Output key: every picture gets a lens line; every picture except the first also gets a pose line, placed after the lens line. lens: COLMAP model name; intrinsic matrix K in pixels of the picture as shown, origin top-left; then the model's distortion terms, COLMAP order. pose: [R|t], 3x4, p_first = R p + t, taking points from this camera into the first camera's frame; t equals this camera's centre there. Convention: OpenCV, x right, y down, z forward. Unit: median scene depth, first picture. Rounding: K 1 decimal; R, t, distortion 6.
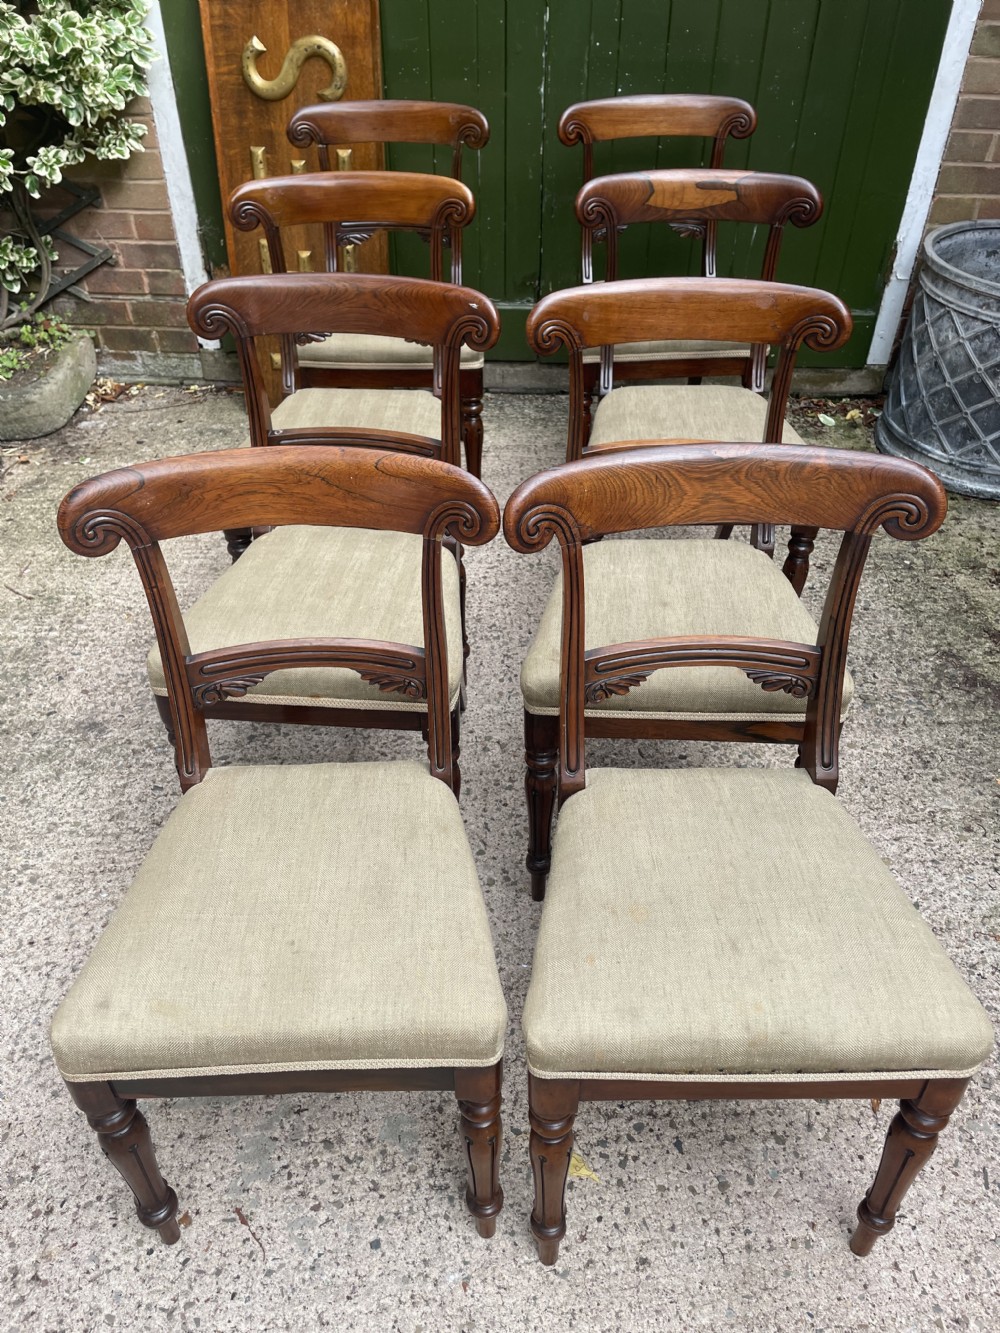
lens RADIAL K [[1015.2, 0, 502.7], [0, 1015.2, 660.7], [0, 0, 1]] dist [0.082658, -0.115574]
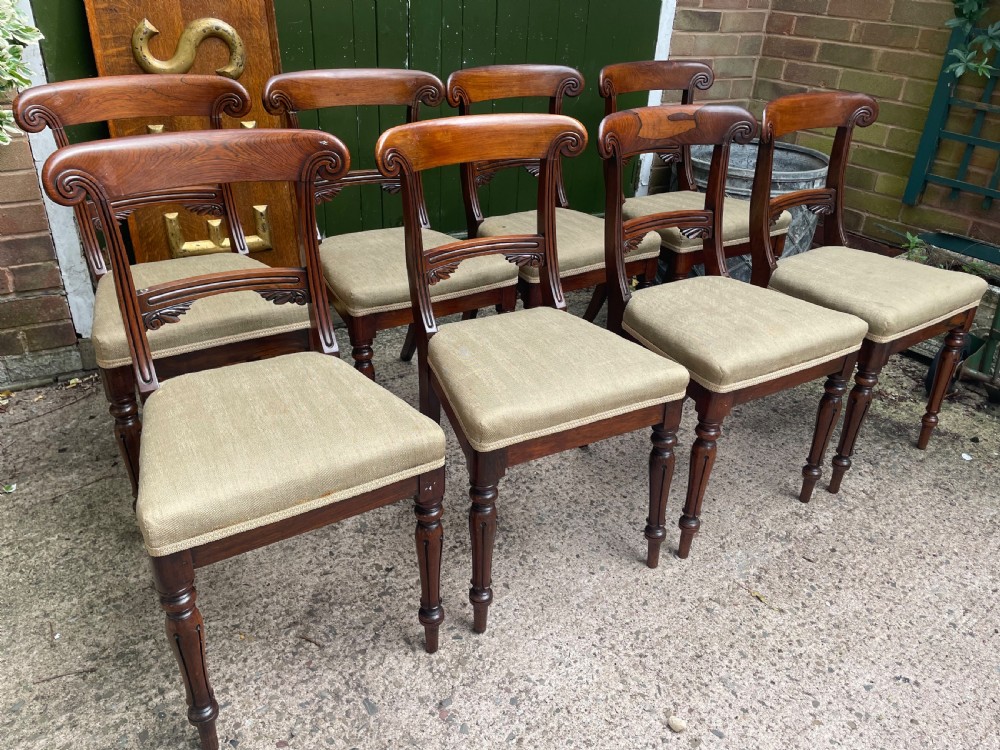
lens RADIAL K [[761.6, 0, 508.8], [0, 761.6, 378.1], [0, 0, 1]] dist [0.082658, -0.115574]
pose [[0.823267, -0.237791, 0.515449, -0.483251], [0.323327, 0.942773, -0.081485, -0.125415], [-0.466574, 0.233742, 0.853038, 0.330609]]
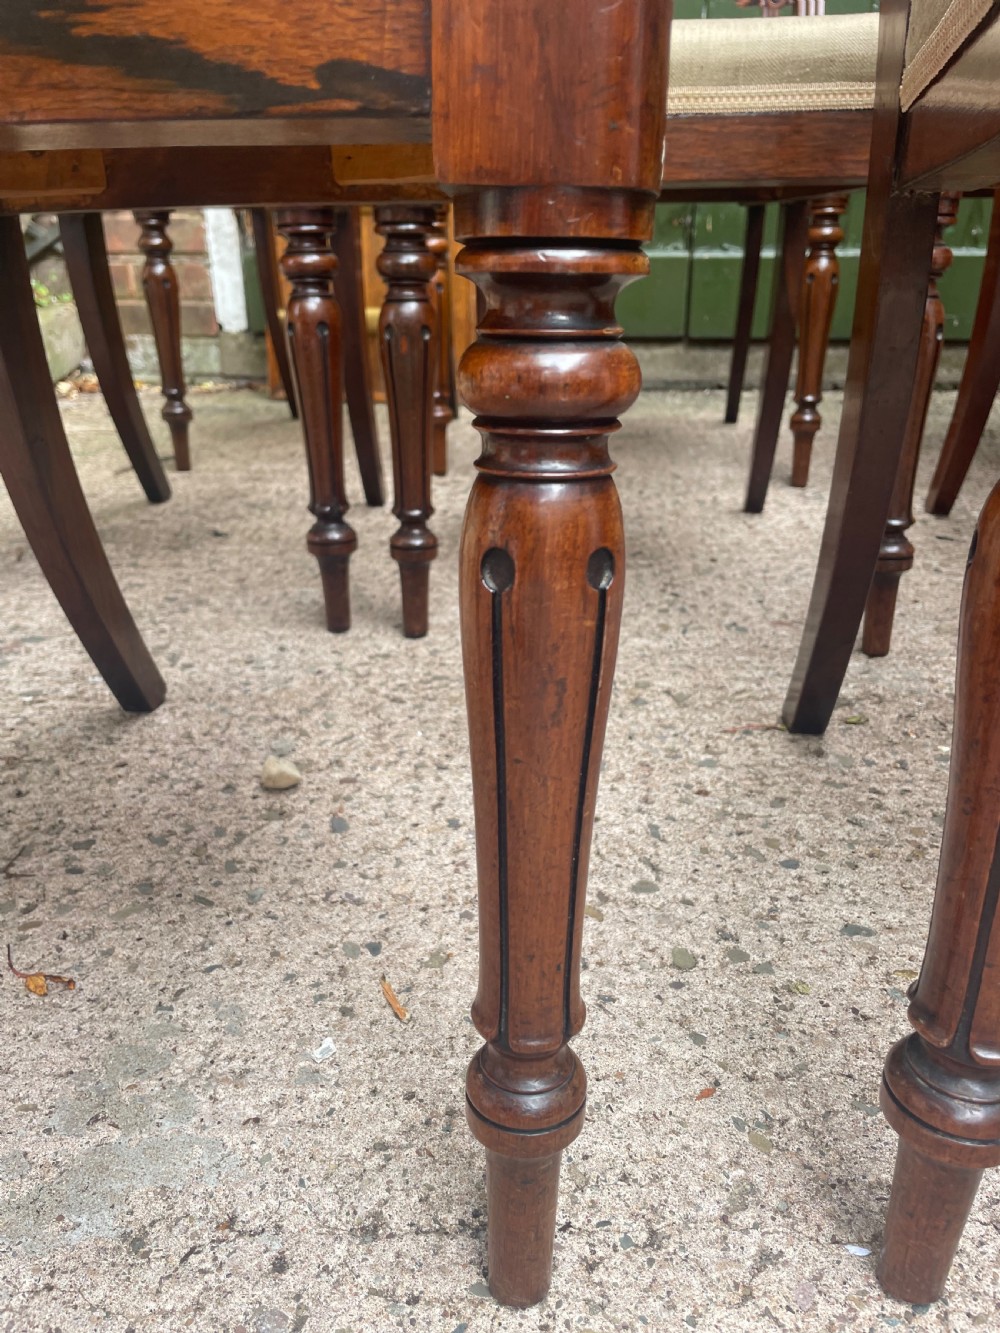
lens RADIAL K [[1015.2, 0, 492.0], [0, 1015.2, 688.4], [0, 0, 1]] dist [0.082658, -0.115574]
pose [[0.995192, 0.031689, -0.092671, -0.034468], [-0.055081, 0.963482, -0.262045, 0.175780], [0.080983, 0.265890, 0.960596, 0.532737]]
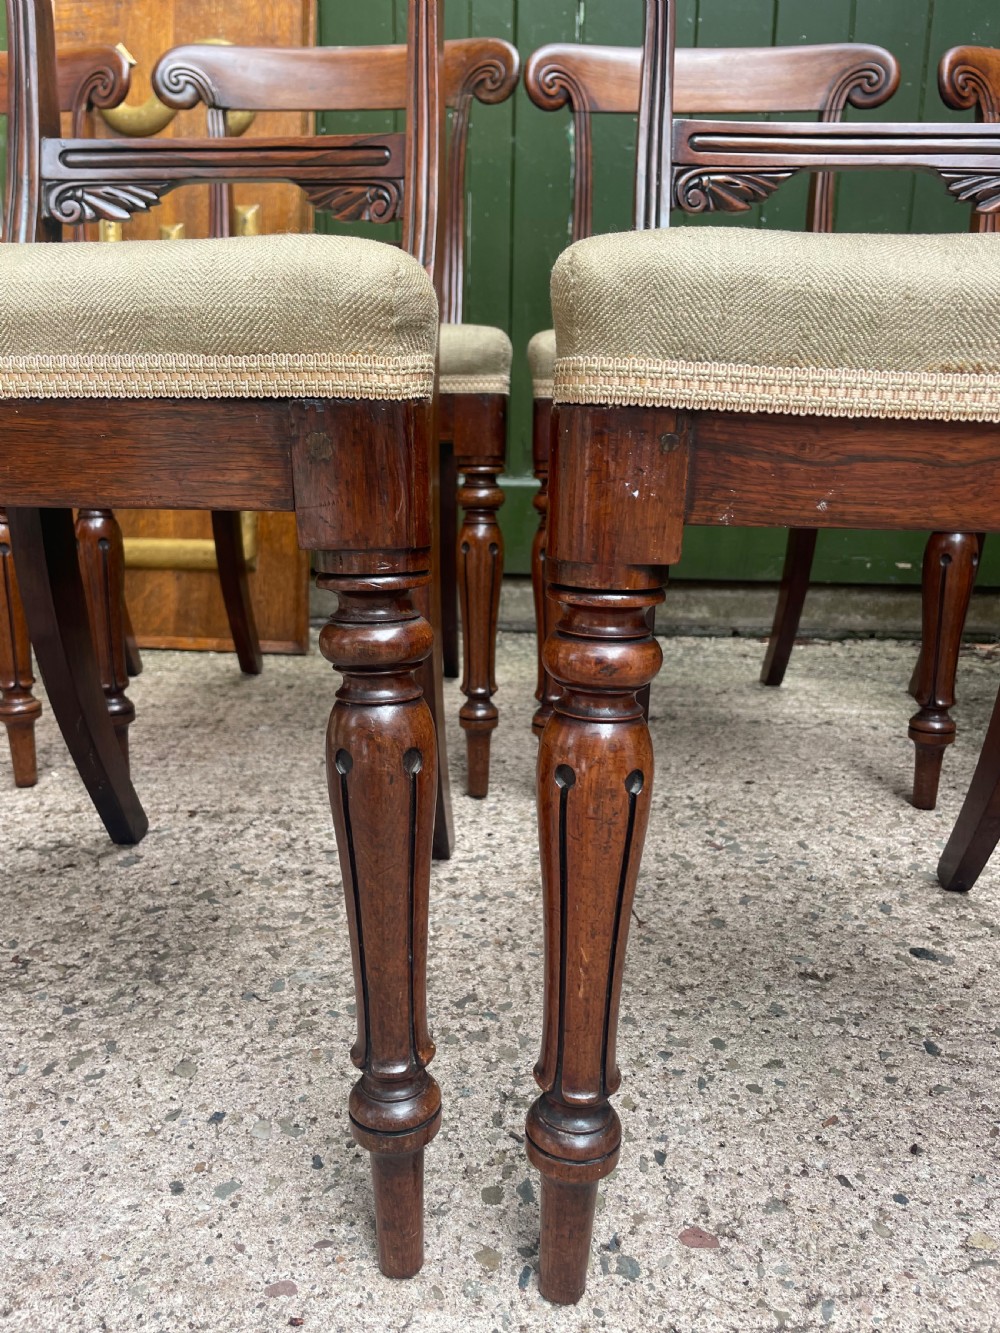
lens RADIAL K [[1015.2, 0, 492.2], [0, 1015.2, 671.8], [0, 0, 1]] dist [0.082658, -0.115574]
pose [[0.999860, 0.015673, -0.005890, -0.001867], [-0.016696, 0.907010, -0.420778, 0.008107], [-0.001252, 0.420818, 0.907144, 0.679907]]
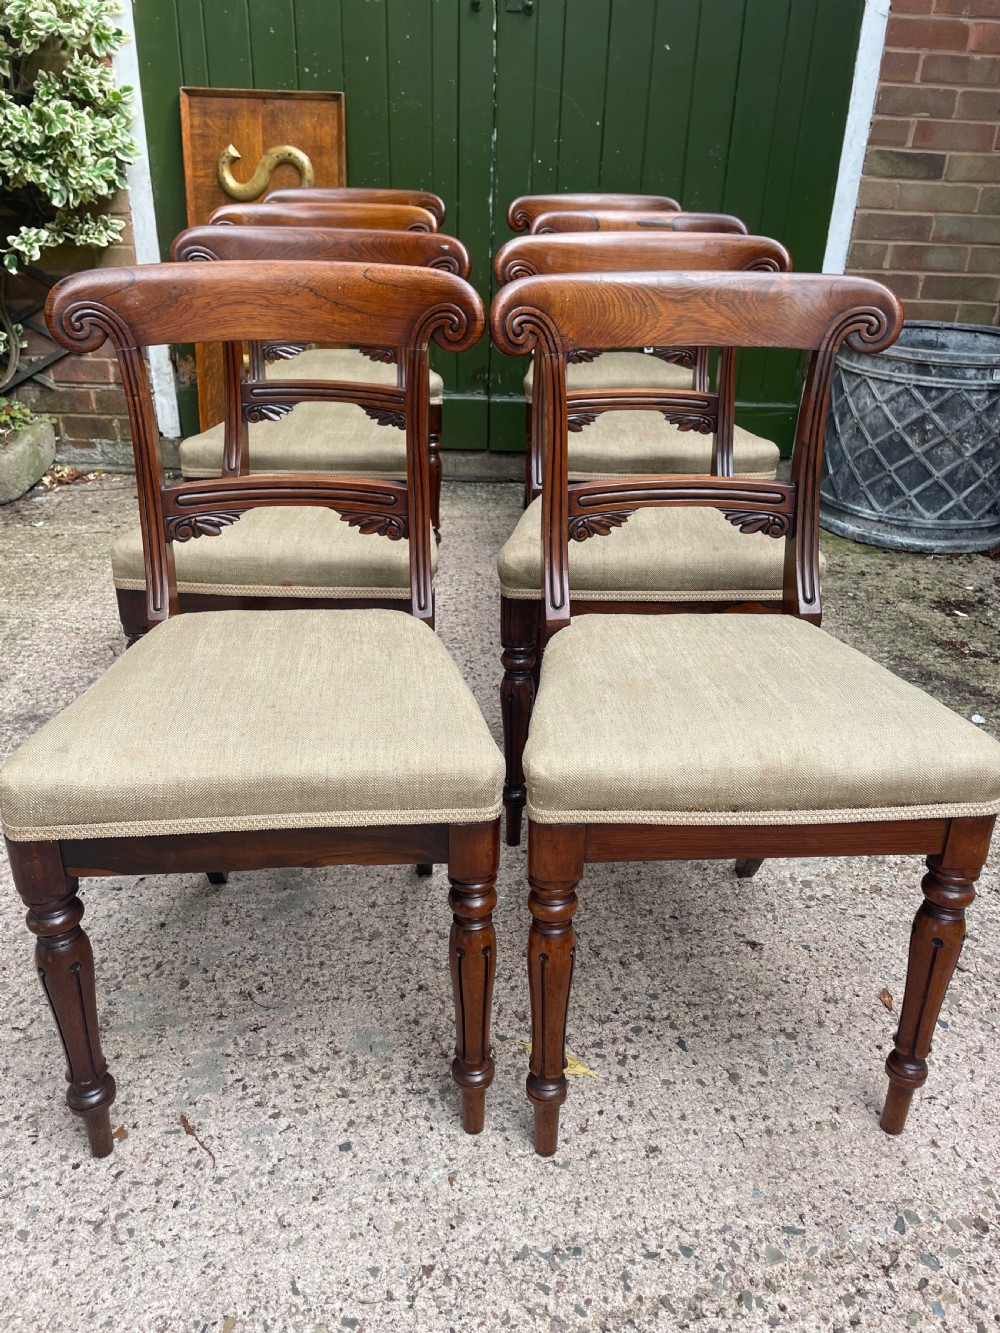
lens RADIAL K [[1015.2, 0, 509.7], [0, 1015.2, 658.5], [0, 0, 1]] dist [0.082658, -0.115574]
pose [[0.997436, -0.004551, 0.071419, -0.027194], [0.020688, 0.973703, -0.226882, 0.217445], [-0.068508, 0.227778, 0.971300, 0.035278]]
